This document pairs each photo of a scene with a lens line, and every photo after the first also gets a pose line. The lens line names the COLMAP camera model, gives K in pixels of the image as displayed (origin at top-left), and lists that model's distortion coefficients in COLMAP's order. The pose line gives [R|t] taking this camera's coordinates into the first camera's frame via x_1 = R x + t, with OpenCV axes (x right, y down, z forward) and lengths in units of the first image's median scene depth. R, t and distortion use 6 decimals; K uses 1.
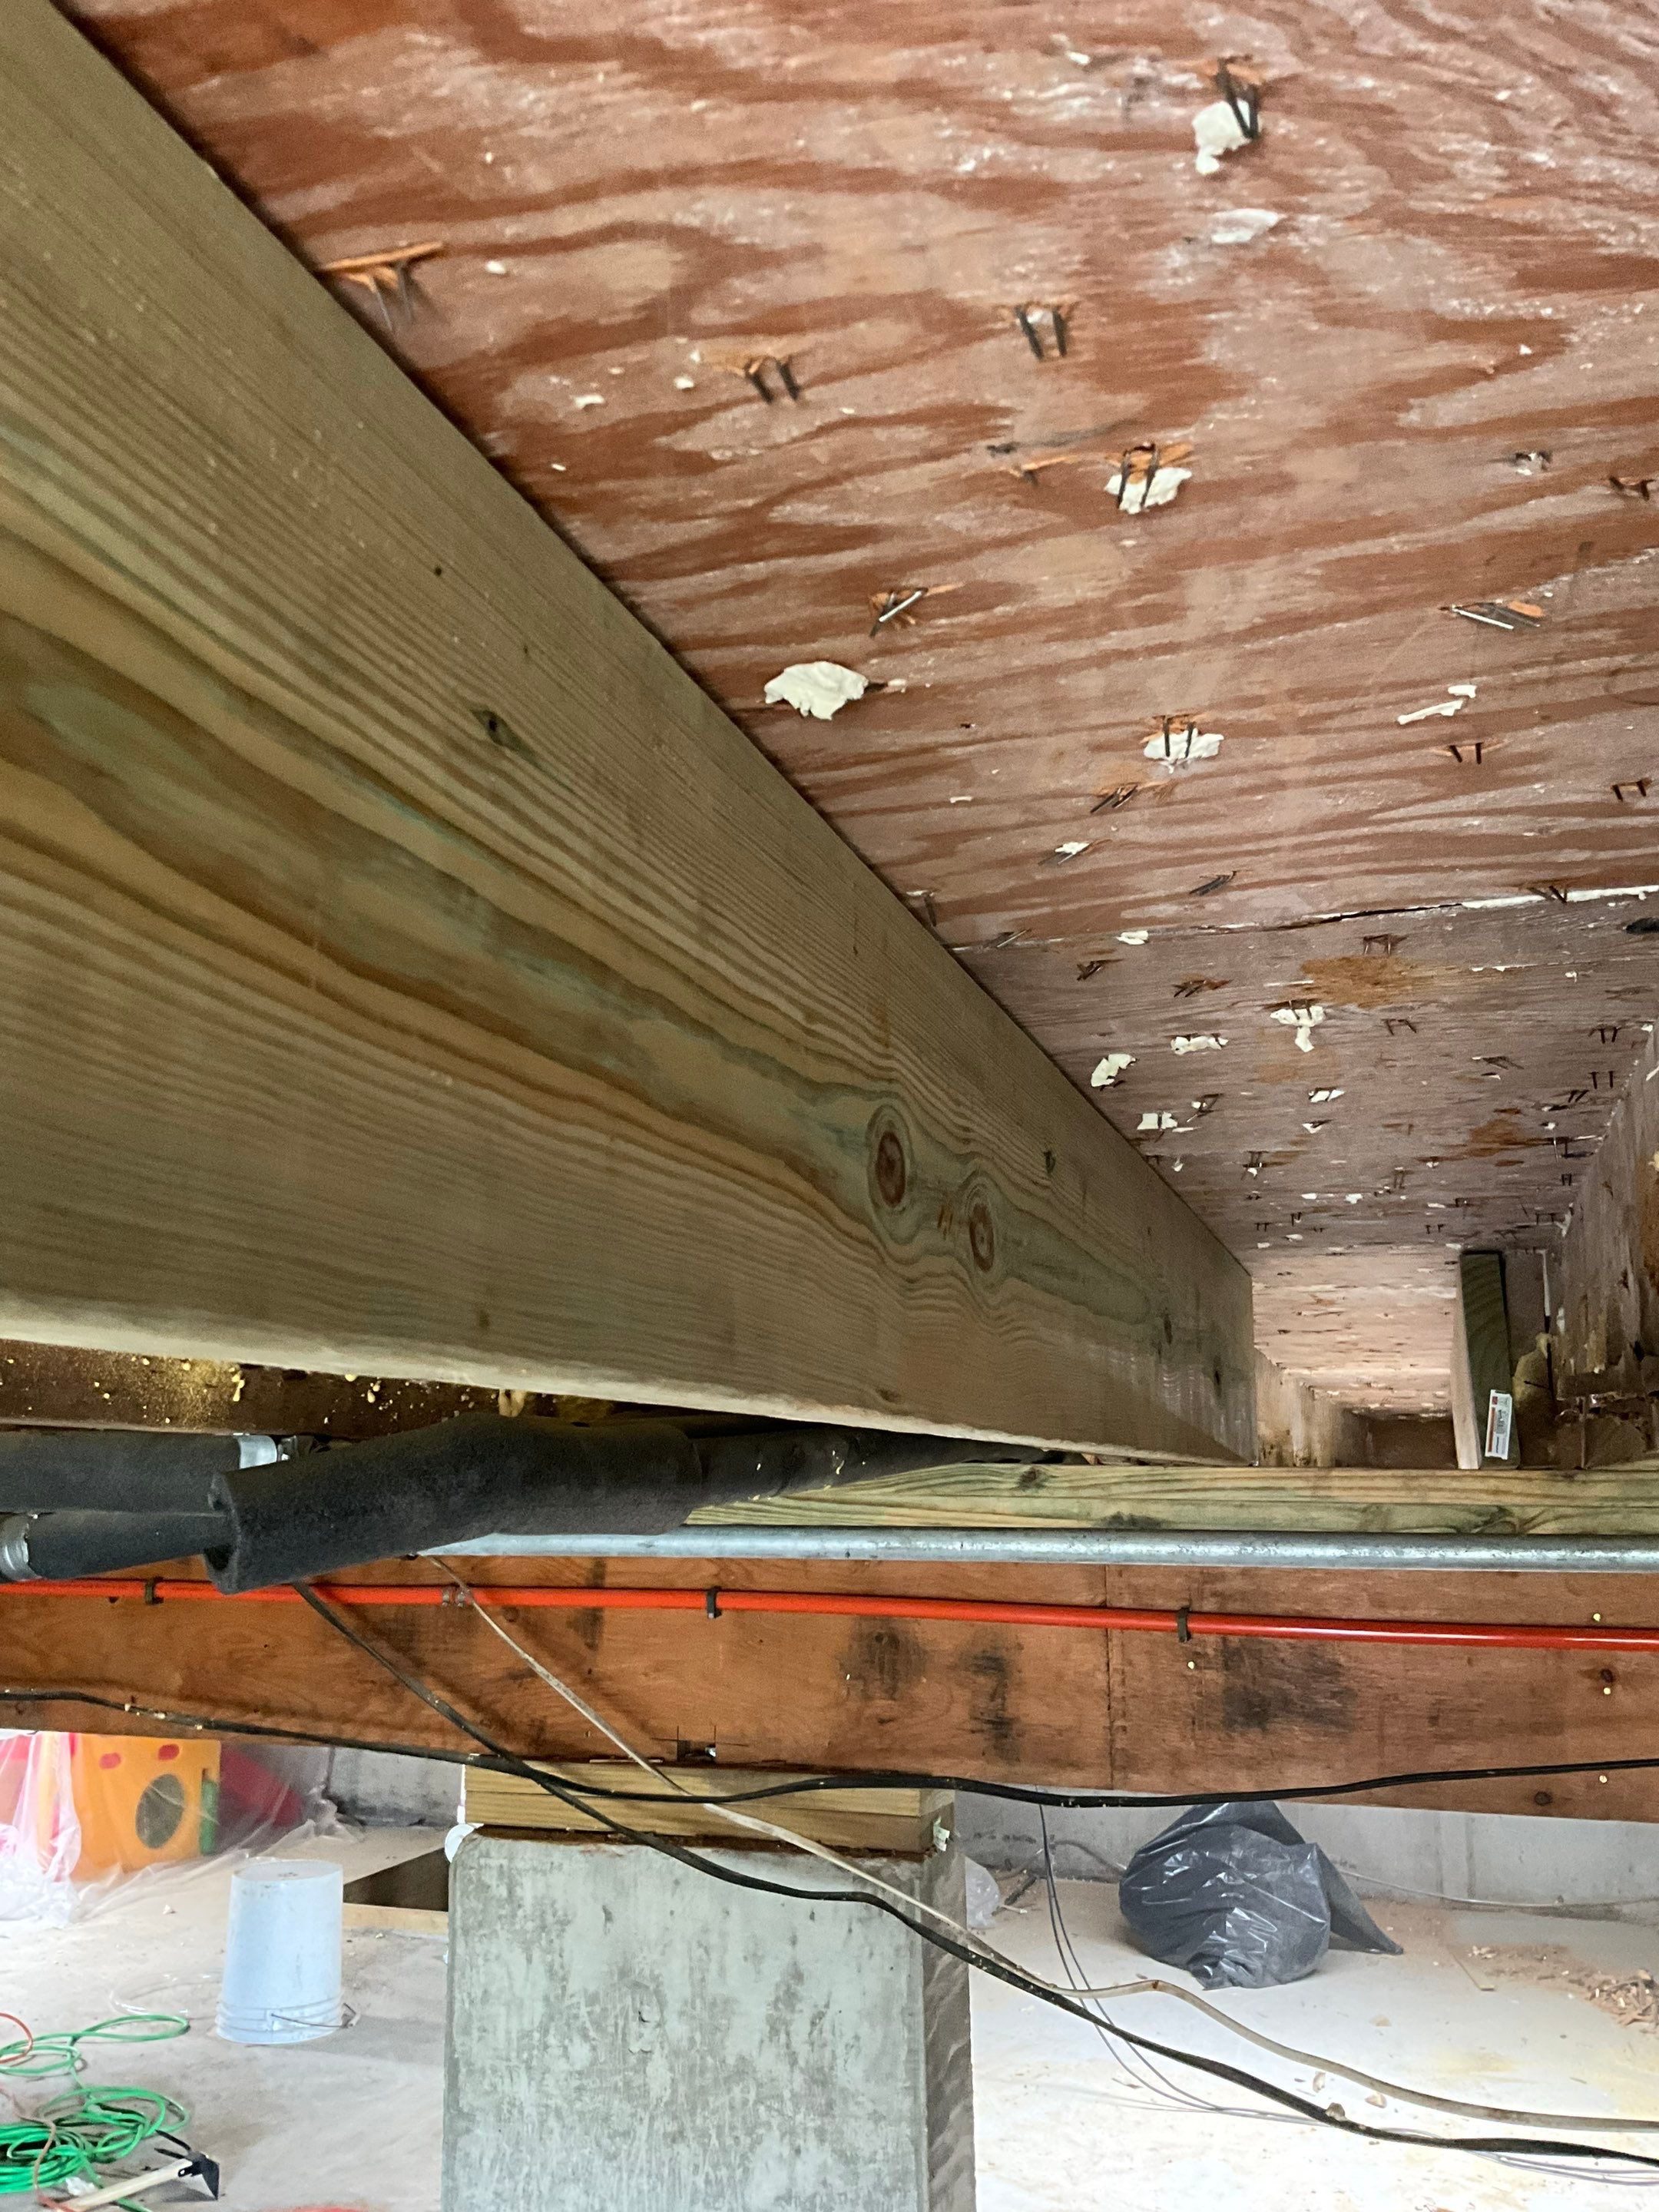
lens RADIAL K [[1883.1, 0, 793.7], [0, 1883.1, 1107.0], [0, 0, 1]] dist [0.000448, -0.045385]
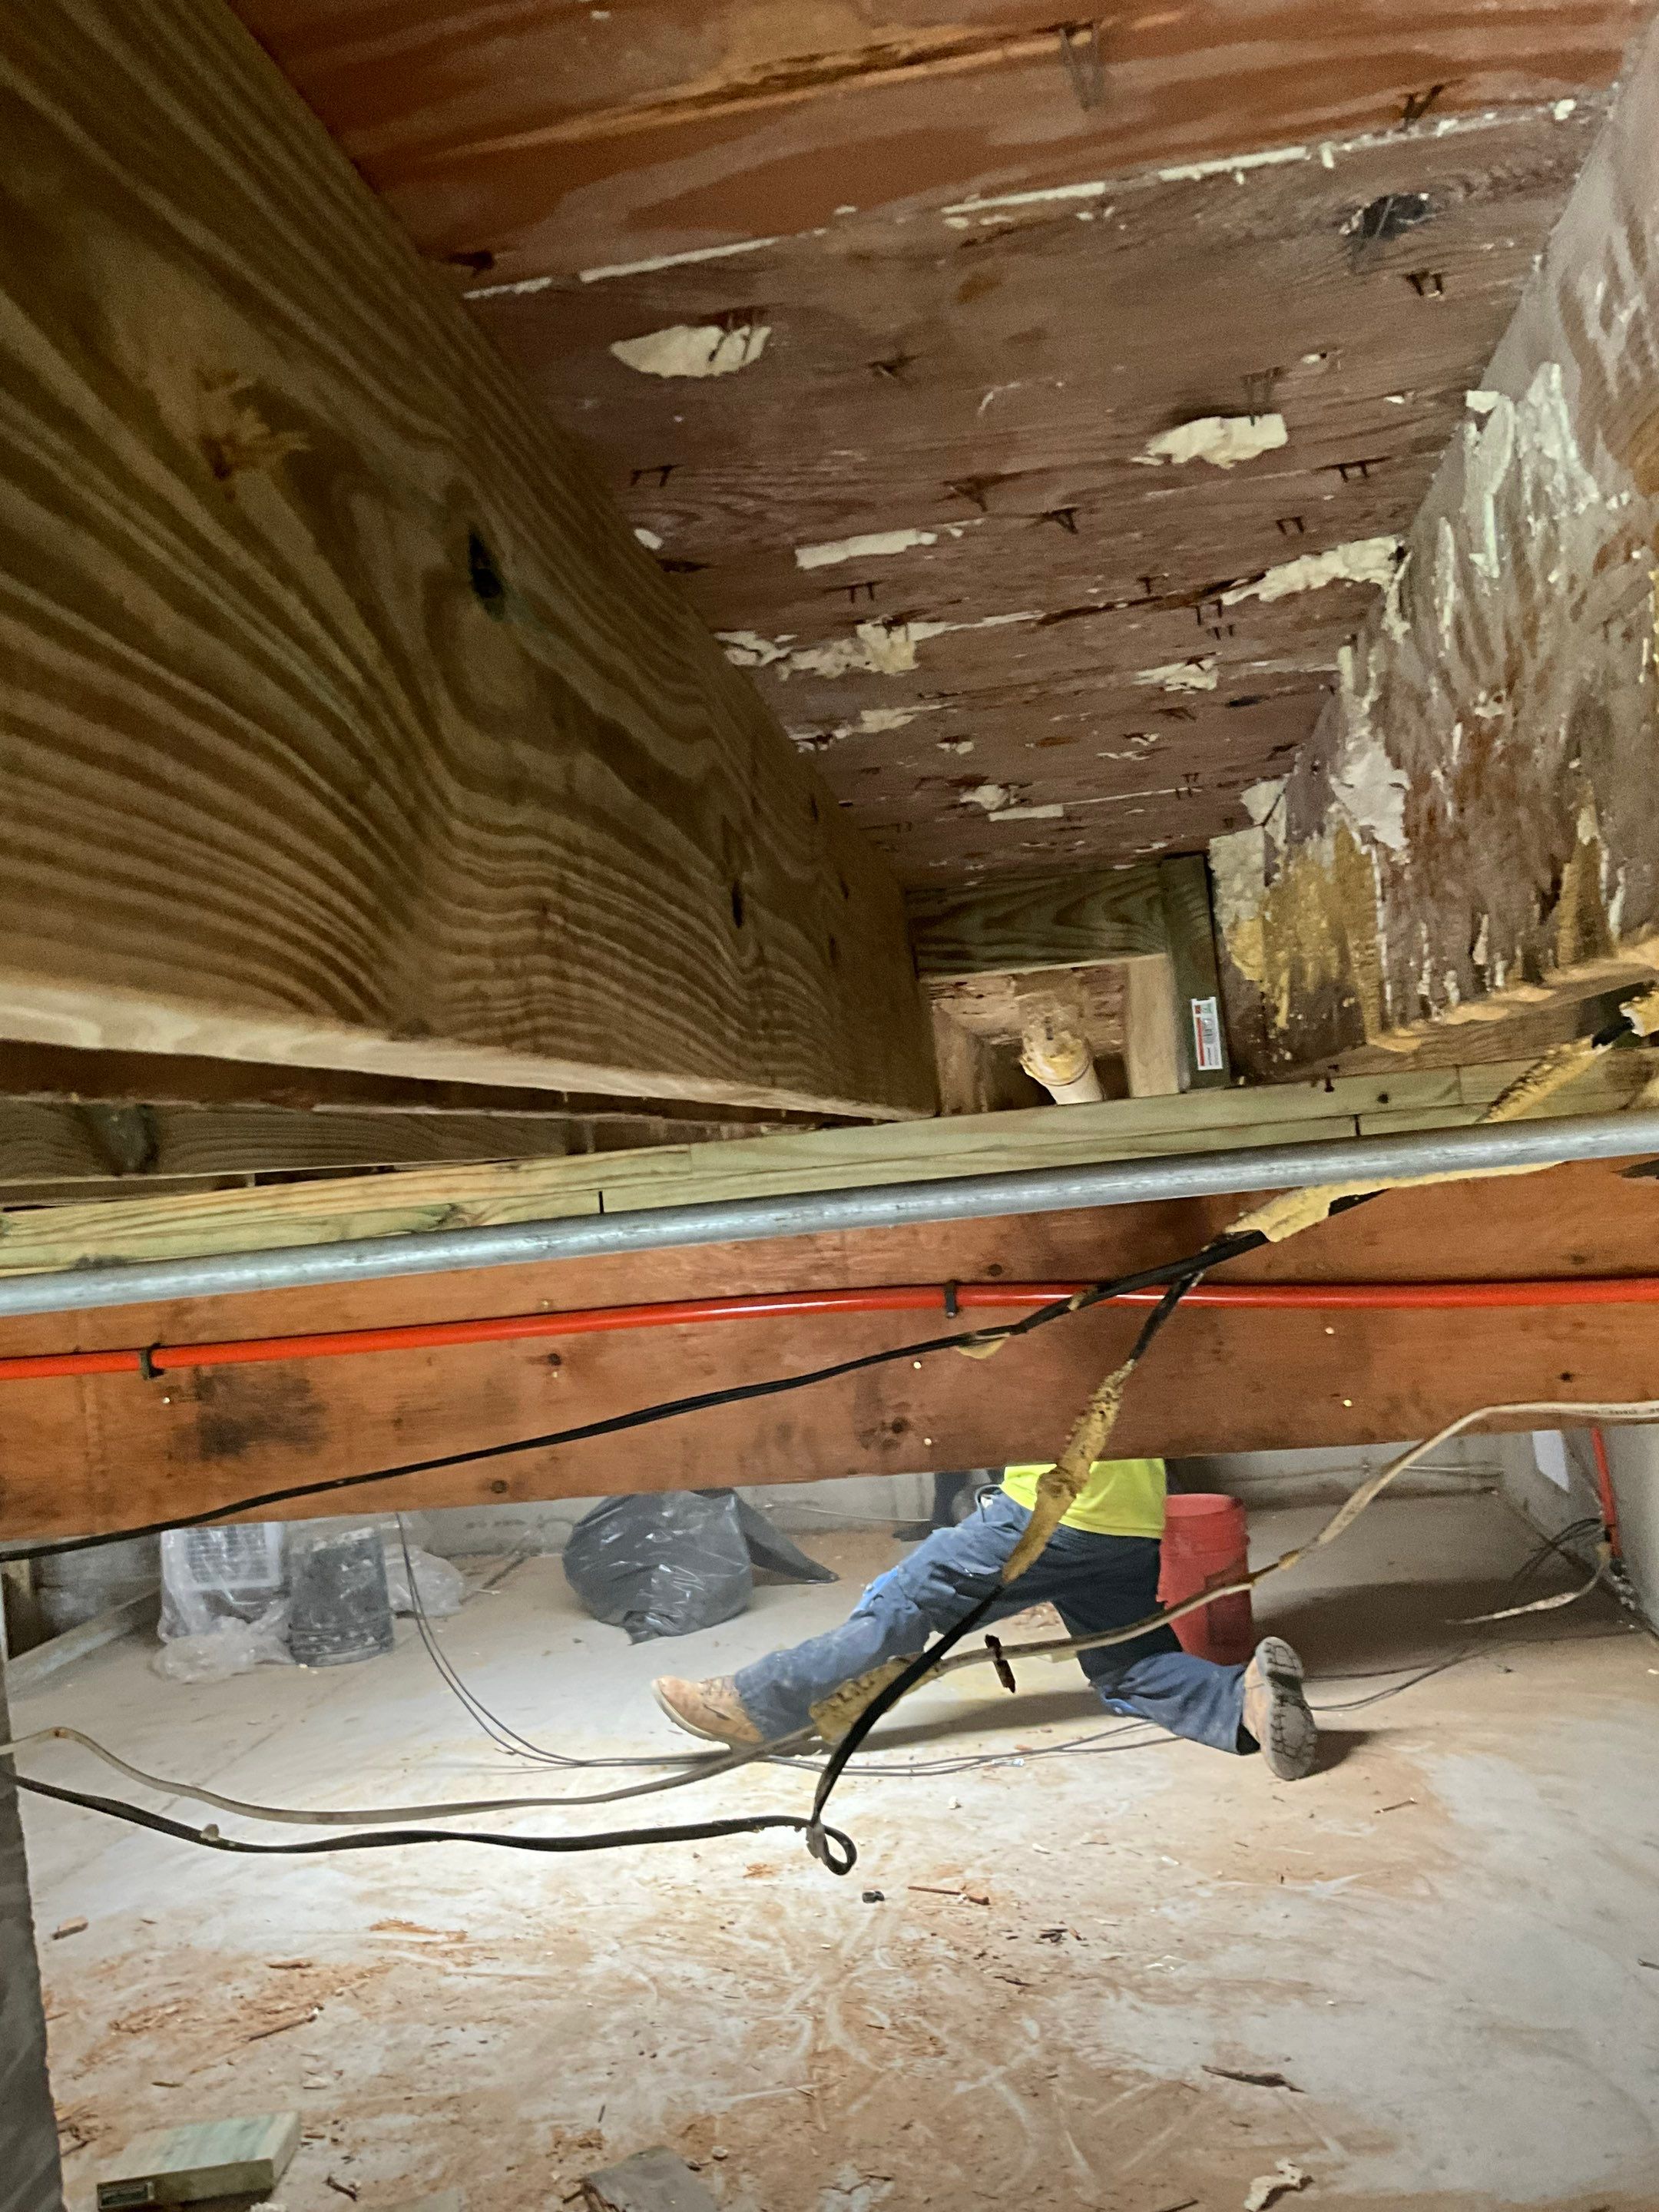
lens RADIAL K [[1883.1, 0, 793.7], [0, 1883.1, 1107.0], [0, 0, 1]] dist [0.000448, -0.045385]
pose [[0.978368, -0.111122, 0.174494, 0.373367], [0.081114, 0.982002, 0.170568, 0.010067], [-0.190307, -0.152724, 0.969772, 0.024946]]
